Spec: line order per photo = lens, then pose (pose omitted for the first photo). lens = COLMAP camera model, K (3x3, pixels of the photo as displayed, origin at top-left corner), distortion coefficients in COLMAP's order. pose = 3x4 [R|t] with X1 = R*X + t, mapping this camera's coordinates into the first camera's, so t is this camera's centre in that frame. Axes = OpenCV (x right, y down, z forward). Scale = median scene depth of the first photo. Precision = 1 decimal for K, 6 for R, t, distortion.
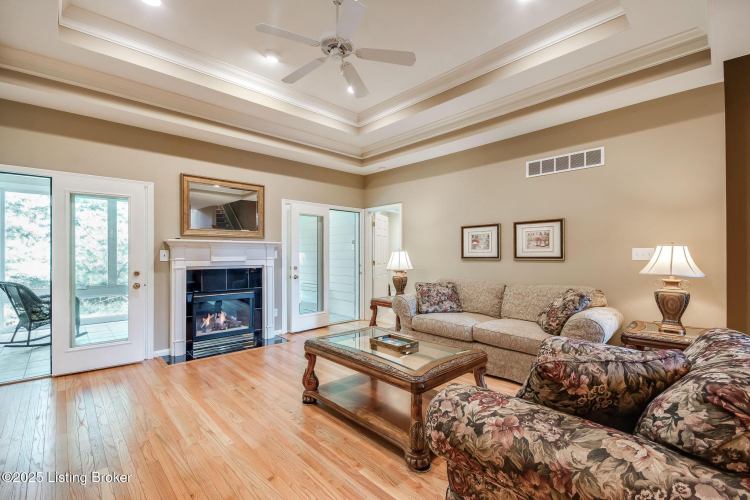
lens RADIAL K [[333.6, 0, 372.8], [0, 333.6, 253.8], [0, 0, 1]] dist [0.002462, -0.000142]
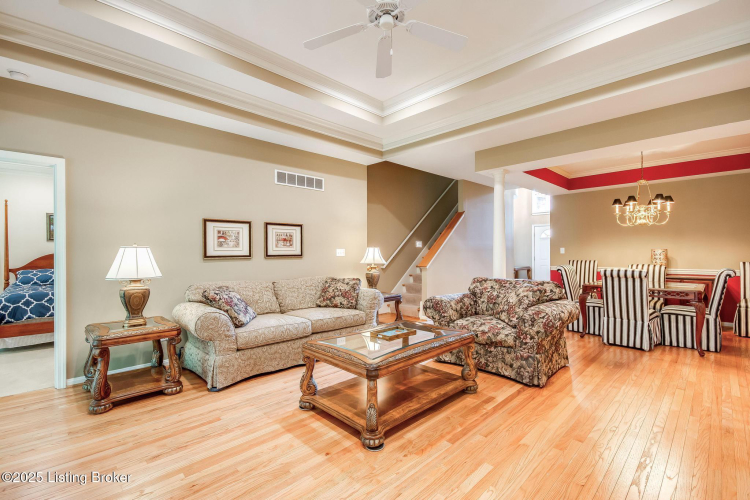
lens RADIAL K [[333.6, 0, 378.1], [0, 333.6, 250.1], [0, 0, 1]] dist [0.002462, -0.000142]
pose [[-0.030098, 0.010811, 0.999488, -0.635843], [0.005120, 0.999930, -0.010661, 0.006410], [-0.999534, 0.004797, -0.030151, 0.678008]]
